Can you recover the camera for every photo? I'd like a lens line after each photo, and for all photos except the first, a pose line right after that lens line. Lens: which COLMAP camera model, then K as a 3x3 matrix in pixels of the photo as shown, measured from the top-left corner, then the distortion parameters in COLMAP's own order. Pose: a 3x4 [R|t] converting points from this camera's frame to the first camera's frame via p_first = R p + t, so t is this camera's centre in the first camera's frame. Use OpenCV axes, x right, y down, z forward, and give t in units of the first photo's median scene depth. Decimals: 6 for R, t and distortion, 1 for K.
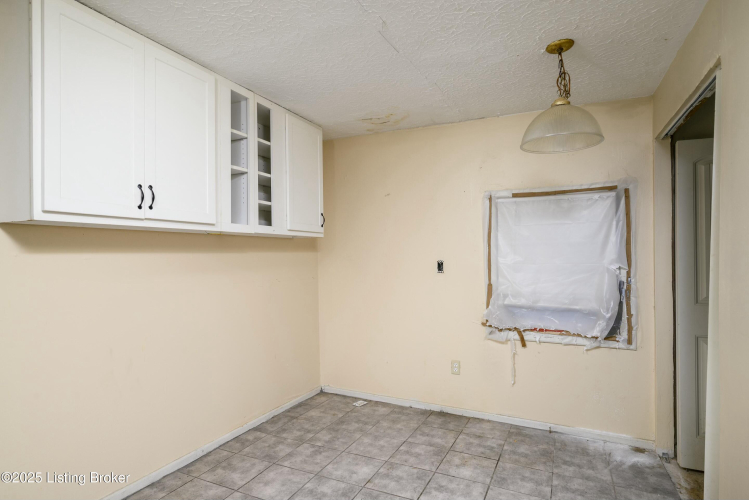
lens RADIAL K [[360.2, 0, 372.1], [0, 360.2, 253.0], [0, 0, 1]] dist [-0.041630, -0.000109]
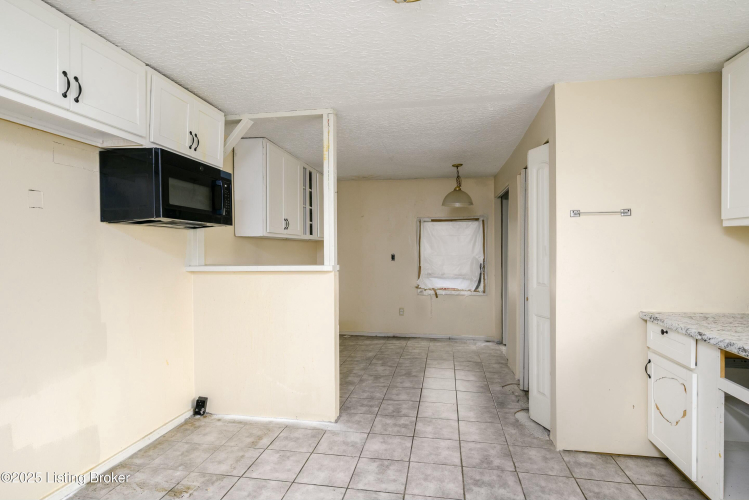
lens RADIAL K [[401.1, 0, 377.3], [0, 401.1, 251.7], [0, 0, 1]] dist [0.019245, 0.000154]
pose [[0.962651, 0.003376, 0.270726, -0.407707], [-0.003487, 0.999994, -0.000072, 0.009517], [-0.270725, -0.000875, 0.962656, -0.864975]]
